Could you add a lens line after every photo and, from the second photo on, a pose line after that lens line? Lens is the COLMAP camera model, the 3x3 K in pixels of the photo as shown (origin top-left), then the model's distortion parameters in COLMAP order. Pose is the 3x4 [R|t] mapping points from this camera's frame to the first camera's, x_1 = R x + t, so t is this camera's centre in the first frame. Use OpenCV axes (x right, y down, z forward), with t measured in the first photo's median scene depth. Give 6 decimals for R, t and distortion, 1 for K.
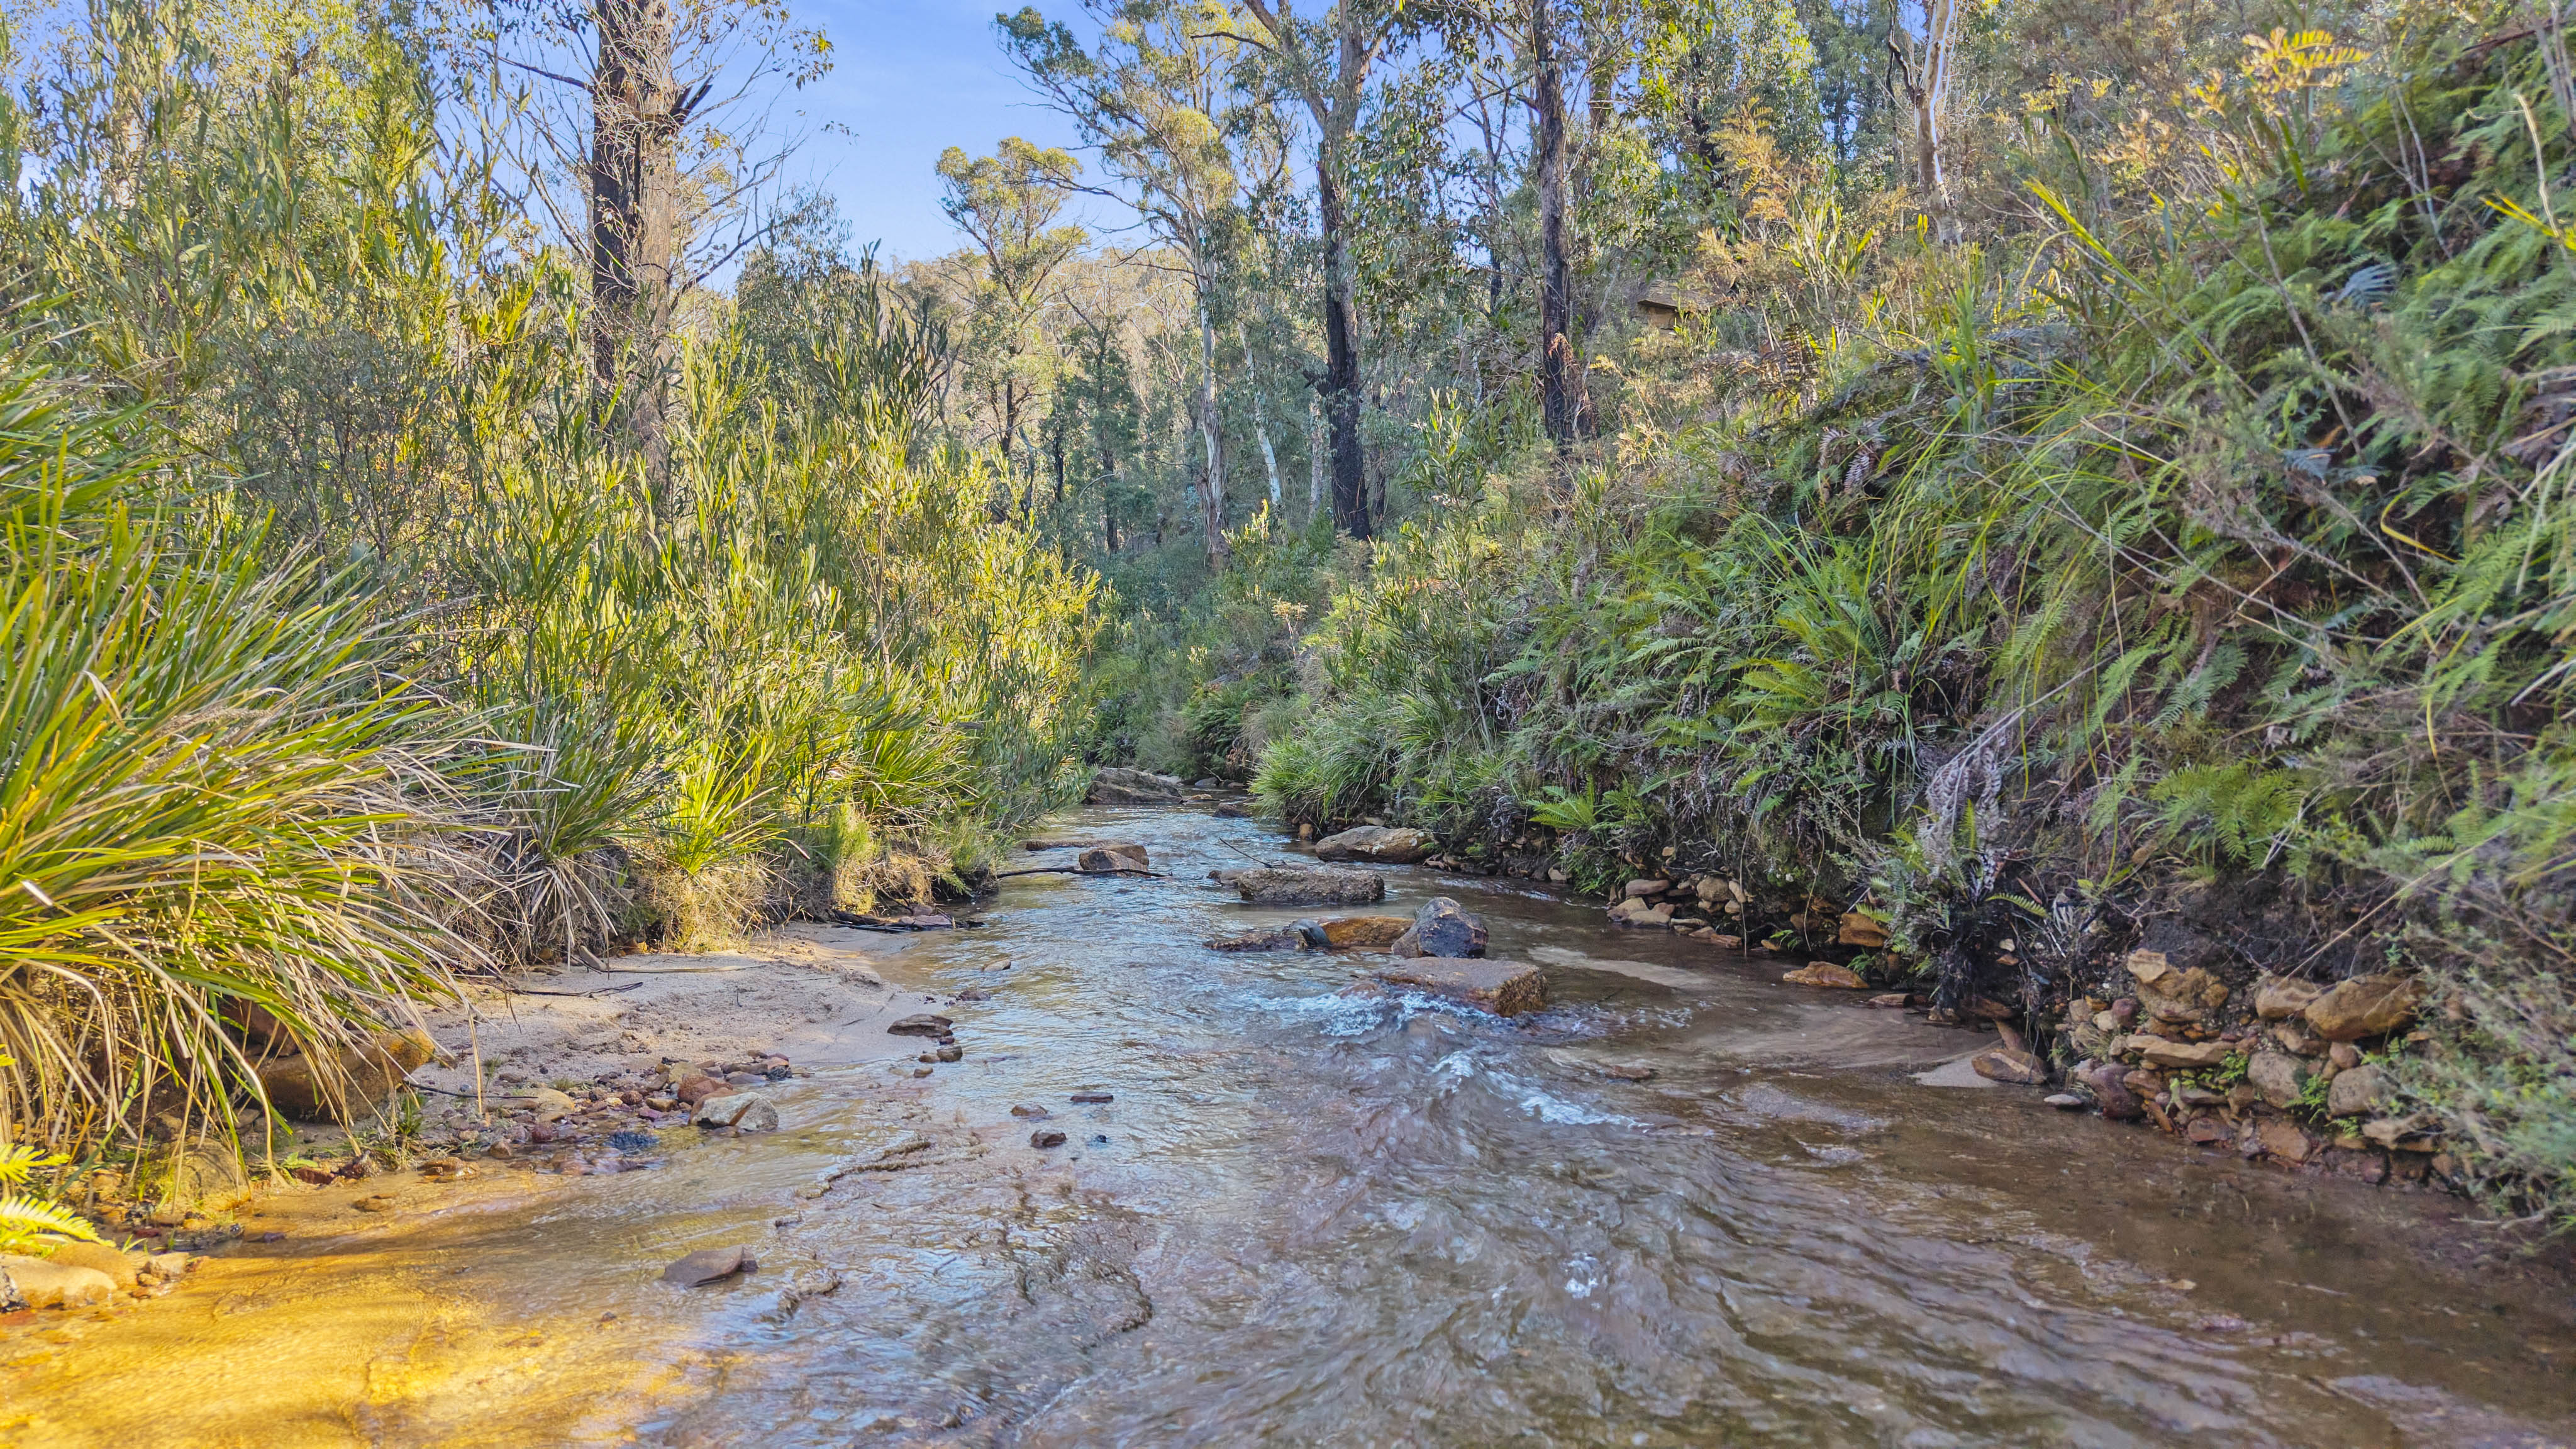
lens RADIAL K [[1833.0, 0, 1249.2], [0, 1833.0, 762.7], [0, 0, 1]] dist [-0.001377, -0.001011]
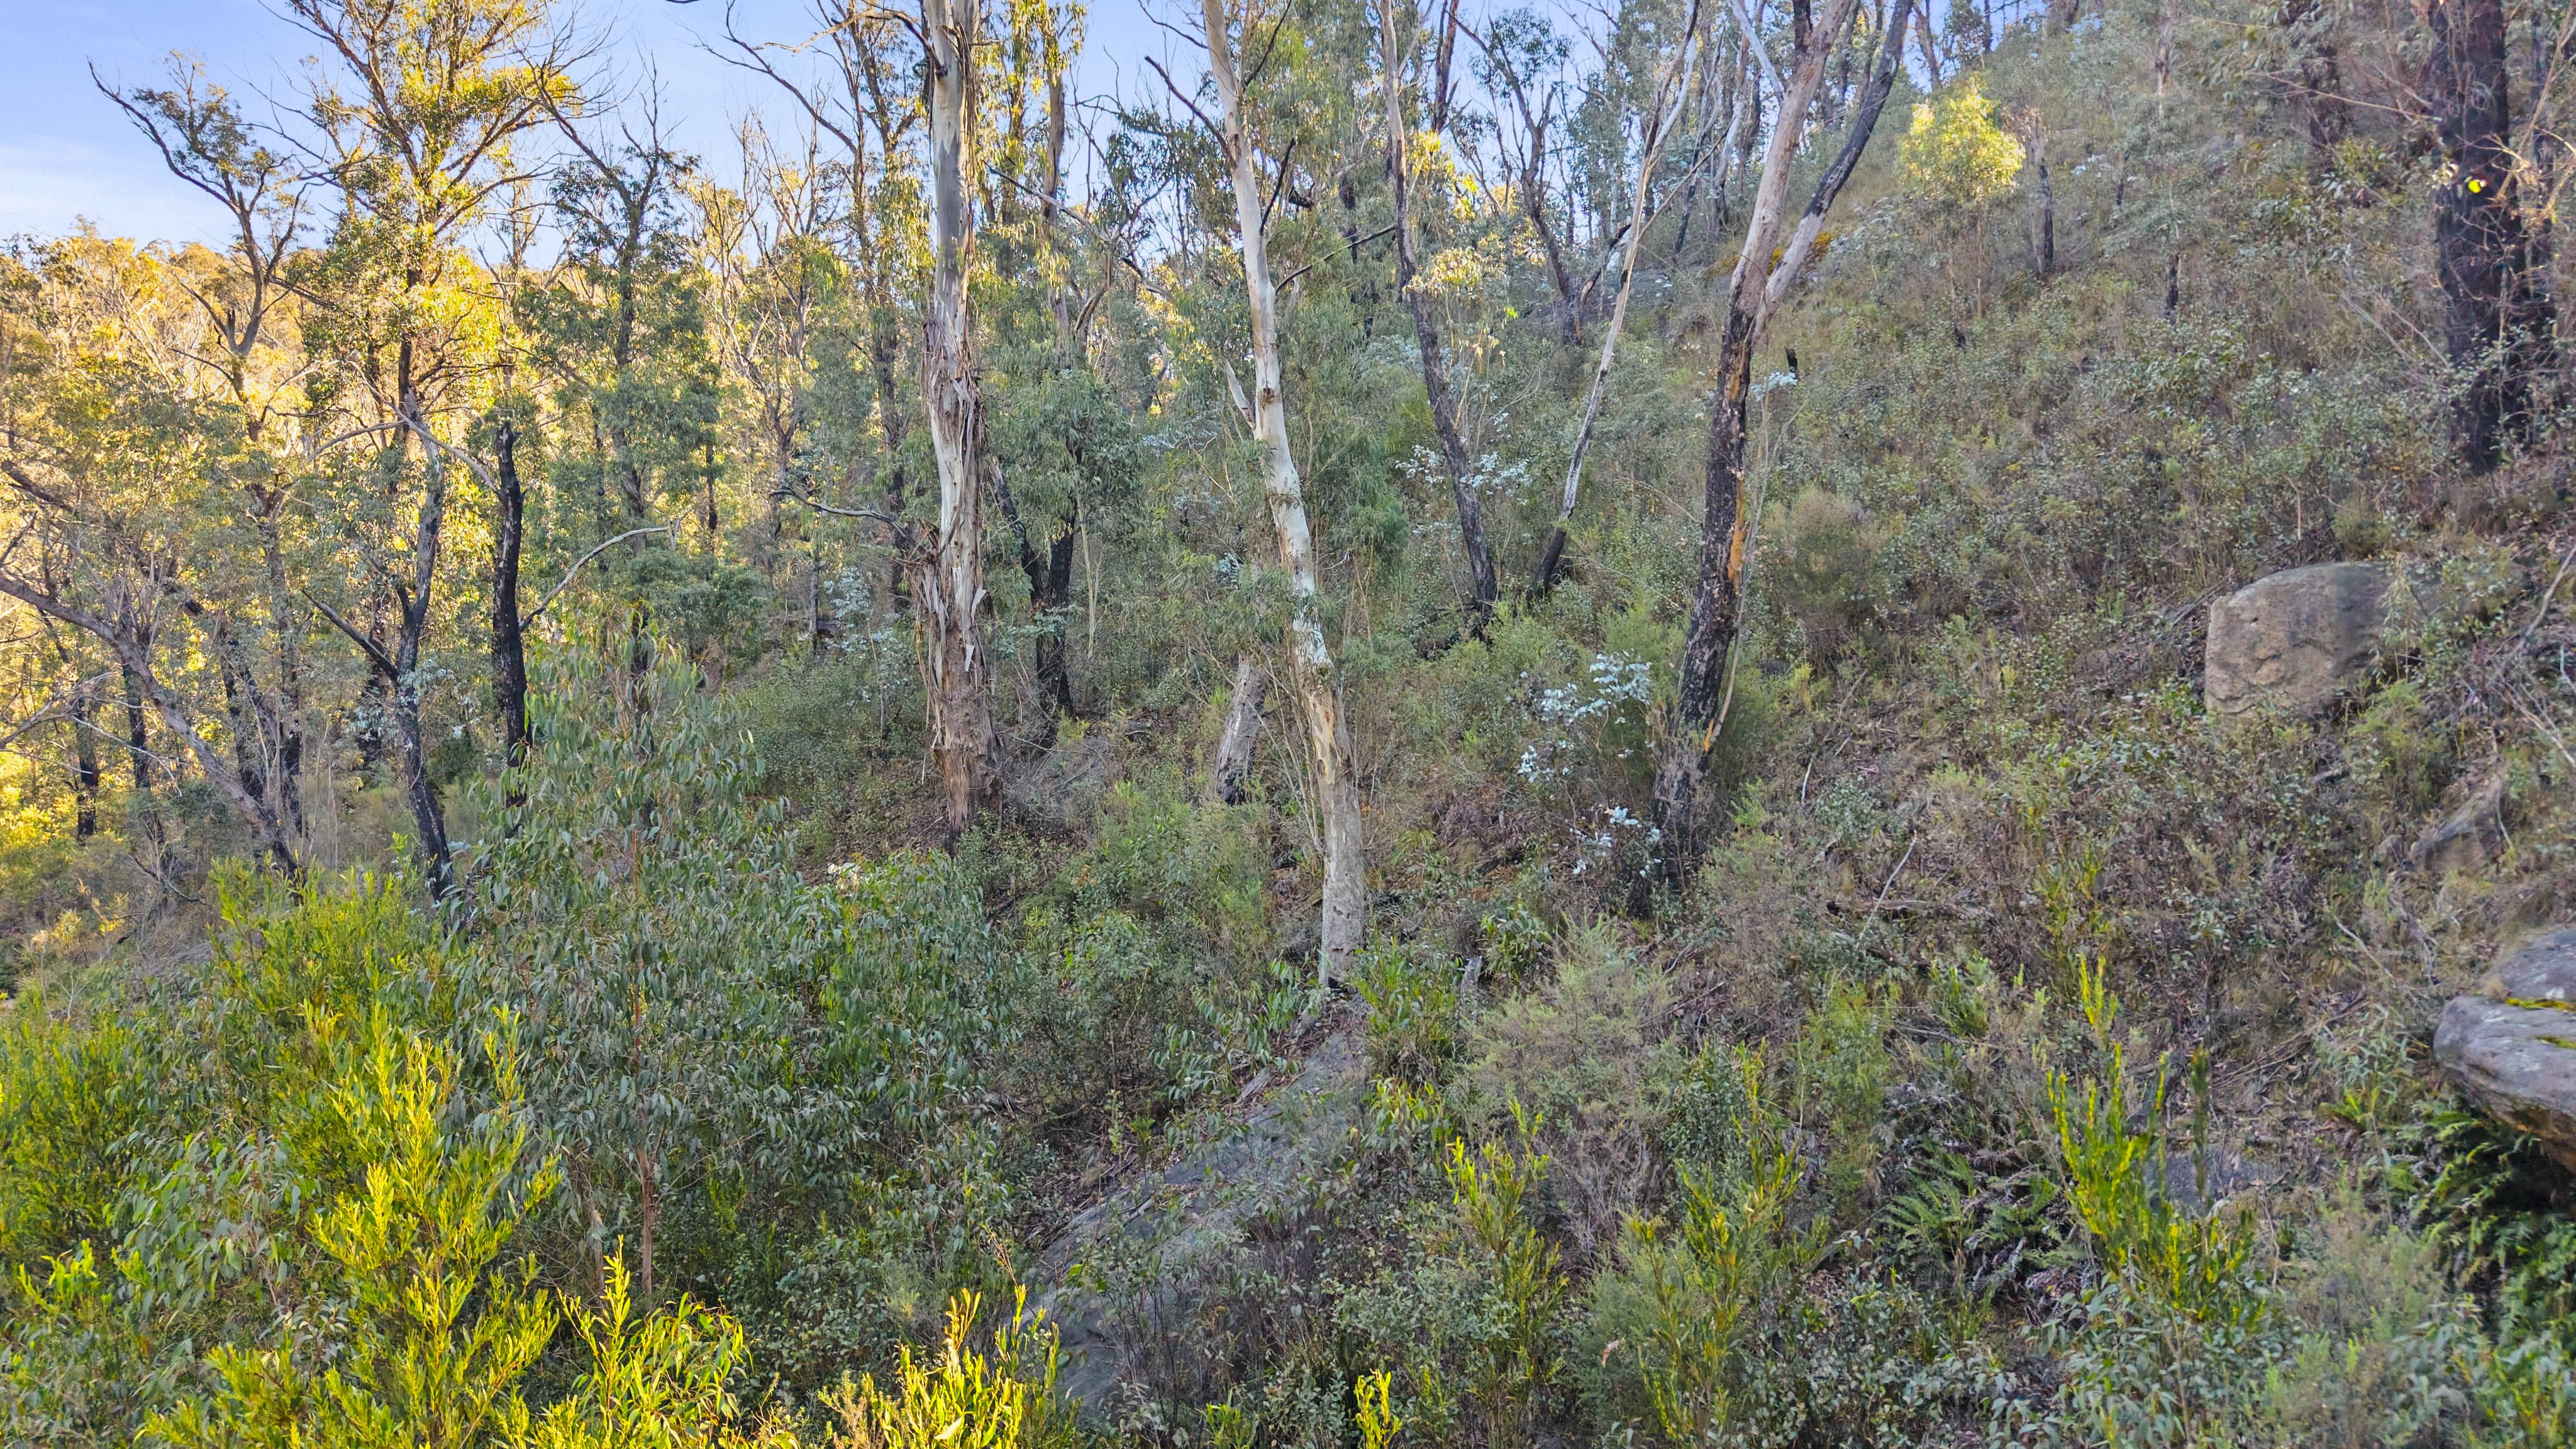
lens RADIAL K [[1885.9, 0, 1367.5], [0, 1885.9, 809.3], [0, 0, 1]] dist [0.000313, -0.000783]
pose [[0.945444, 0.026812, 0.324678, -0.059020], [-0.017398, 0.999341, -0.031865, -0.085514], [-0.325319, 0.024478, 0.945288, 0.554055]]
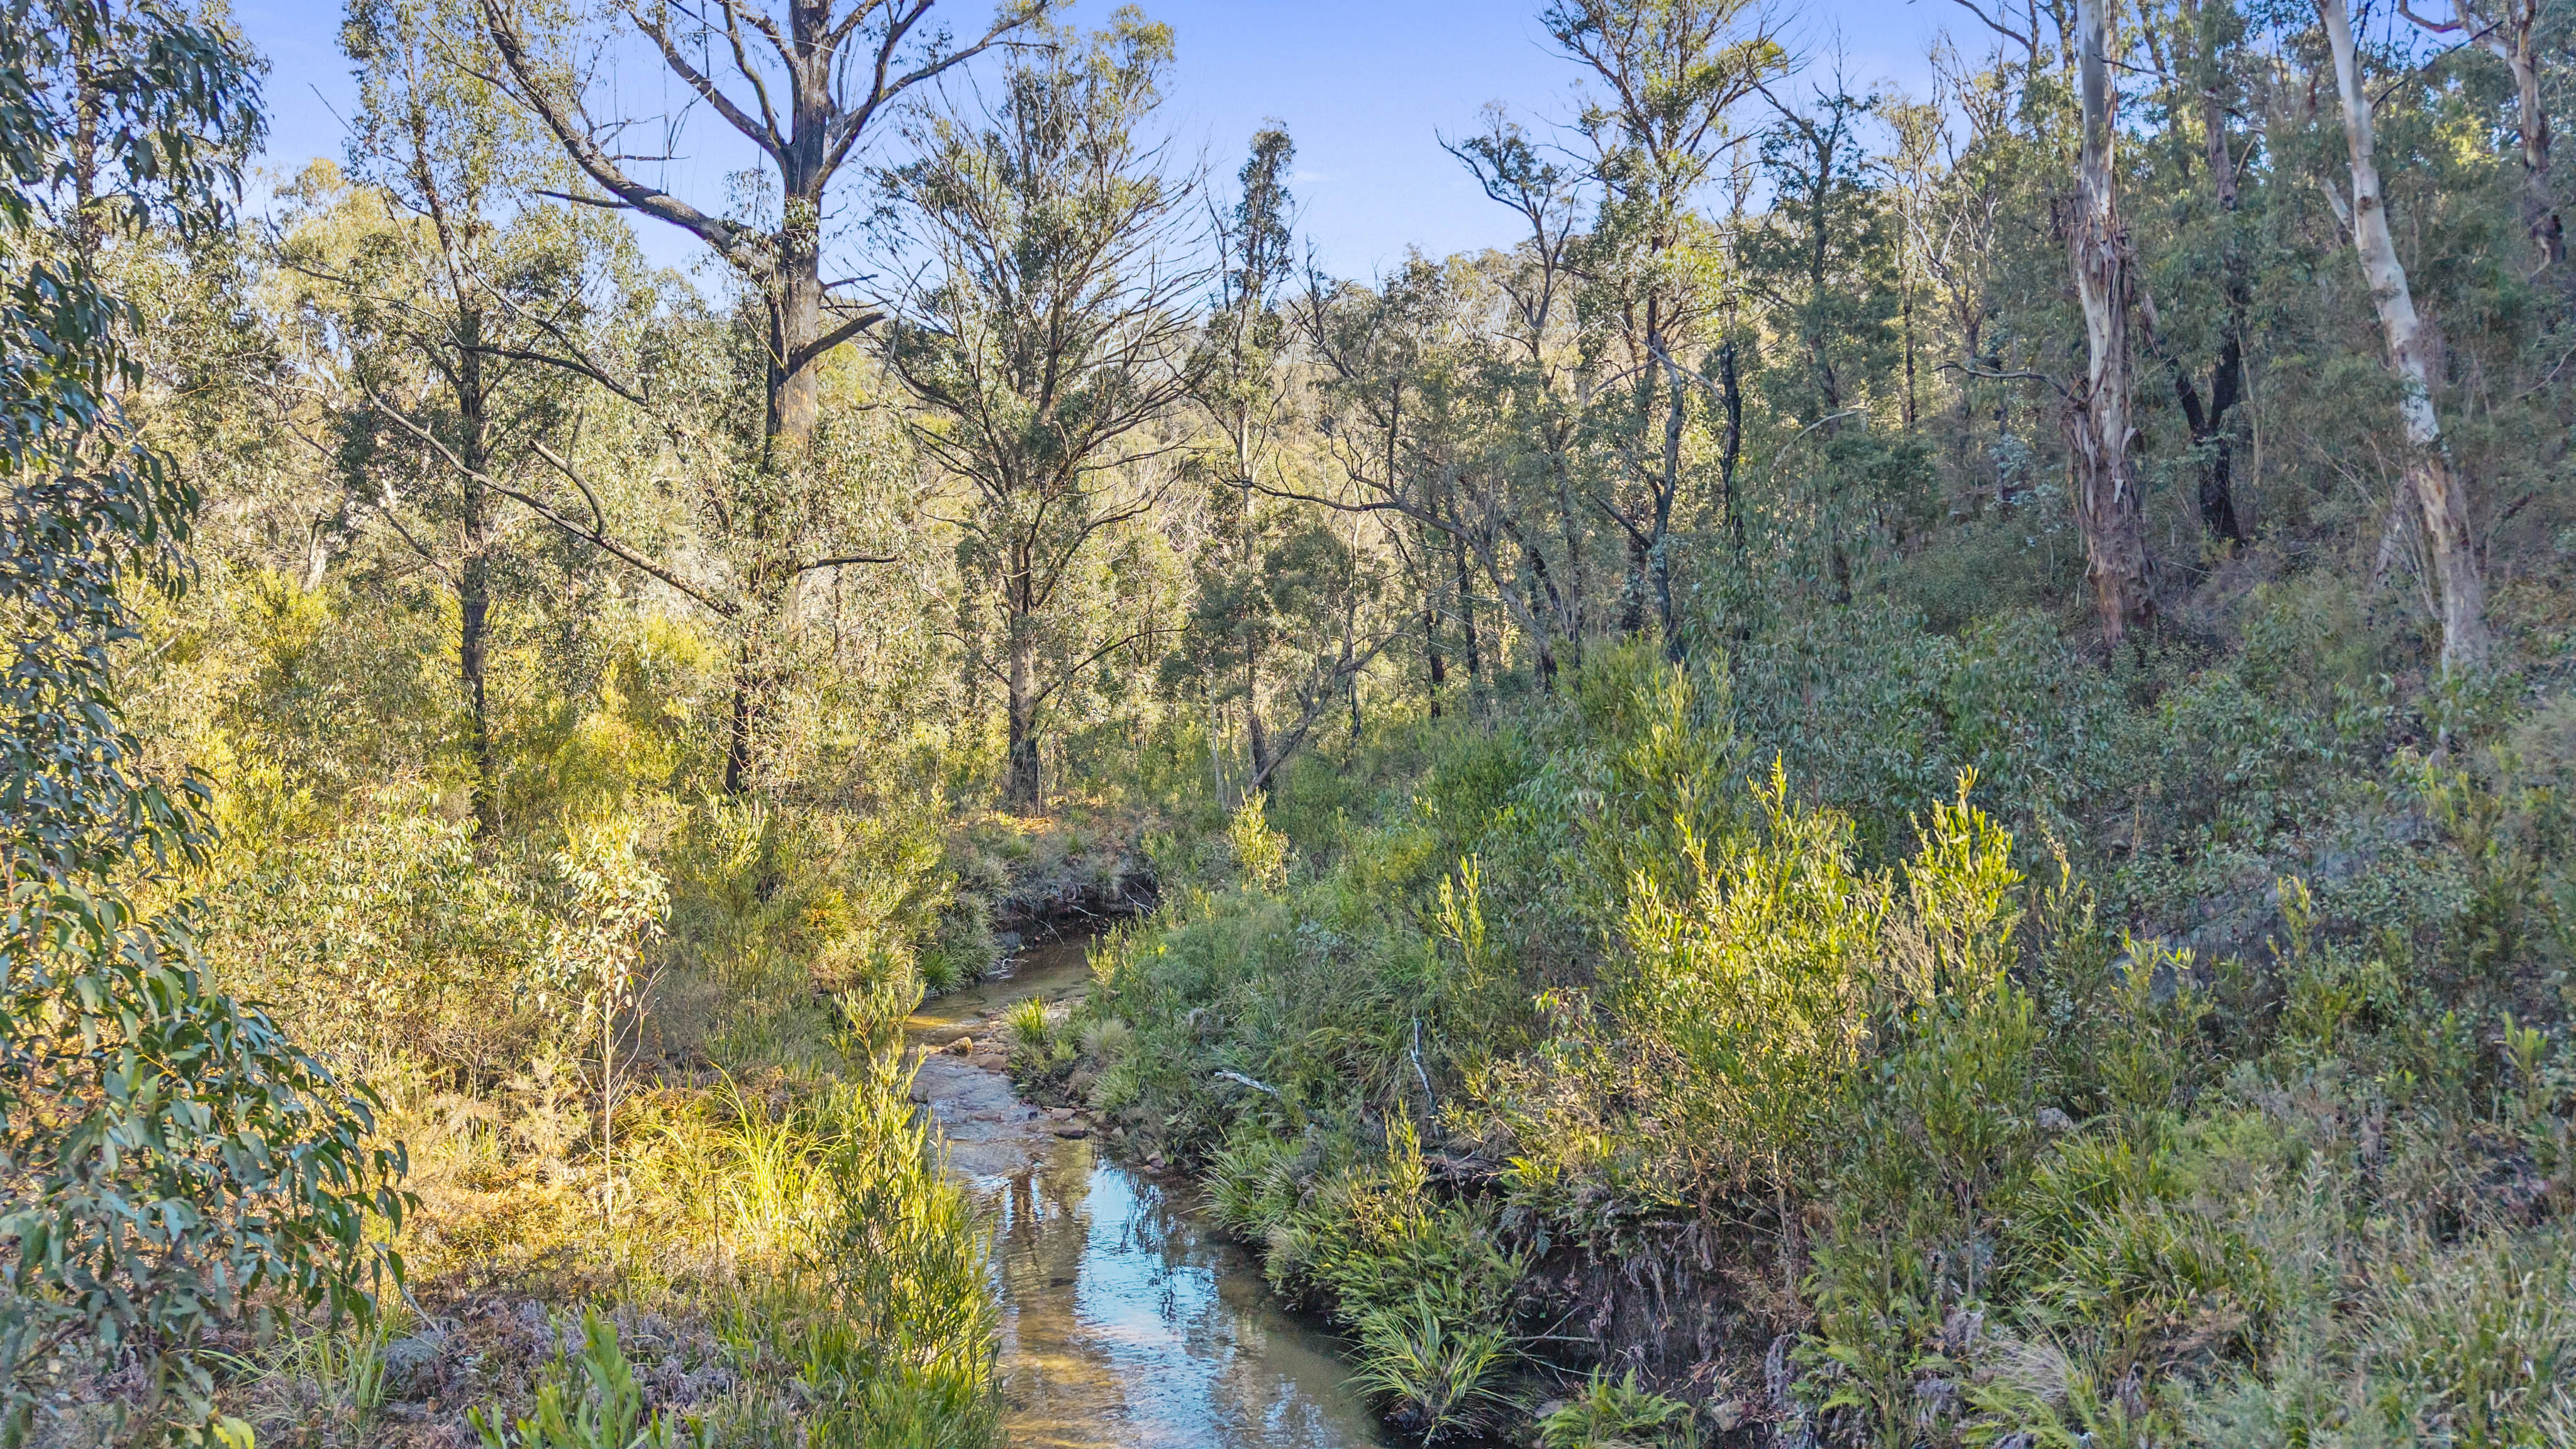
lens RADIAL K [[1833.0, 0, 1249.2], [0, 1833.0, 762.7], [0, 0, 1]] dist [-0.001377, -0.001011]
pose [[0.935902, 0.010304, -0.352111, -0.050247], [-0.009271, 0.999946, 0.004620, -0.066639], [0.352140, -0.001059, 0.935947, 0.487207]]
